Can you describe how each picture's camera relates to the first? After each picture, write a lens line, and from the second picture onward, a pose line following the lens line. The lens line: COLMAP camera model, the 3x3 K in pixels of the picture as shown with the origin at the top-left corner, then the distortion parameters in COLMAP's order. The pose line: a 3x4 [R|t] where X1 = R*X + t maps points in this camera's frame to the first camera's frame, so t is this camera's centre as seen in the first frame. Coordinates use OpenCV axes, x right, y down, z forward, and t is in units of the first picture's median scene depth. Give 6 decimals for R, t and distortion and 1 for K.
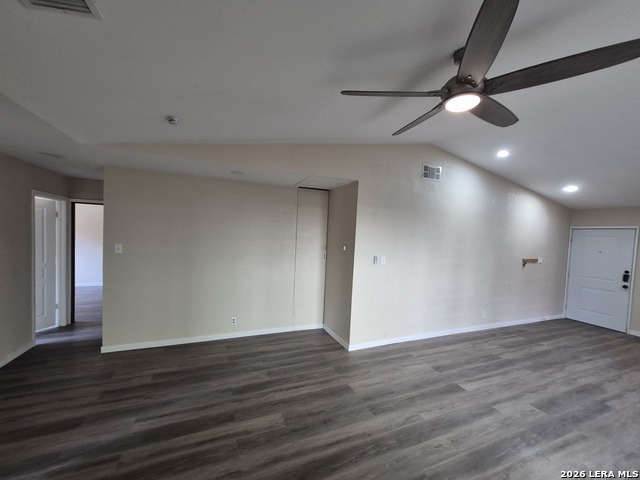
lens RADIAL K [[251.5, 0, 316.4], [0, 251.5, 242.6], [0, 0, 1]] dist [0.003310, -0.000161]
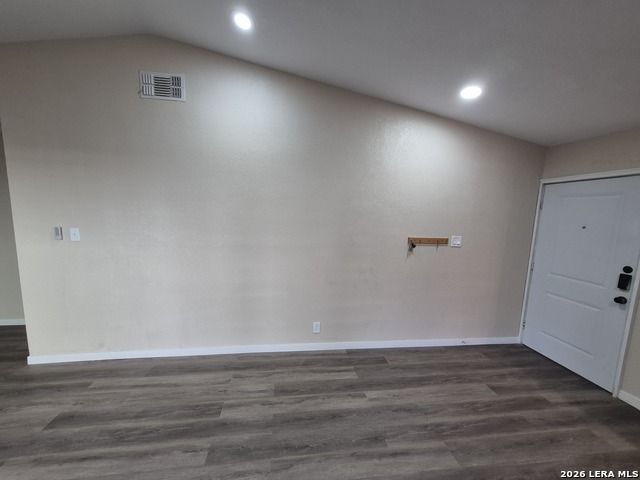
lens RADIAL K [[251.5, 0, 316.4], [0, 251.5, 242.6], [0, 0, 1]] dist [0.003310, -0.000161]
pose [[0.967145, 0.020421, -0.253403, 1.149857], [-0.000047, 0.996783, 0.080148, 0.044940], [0.254225, -0.077502, 0.964035, 0.598948]]
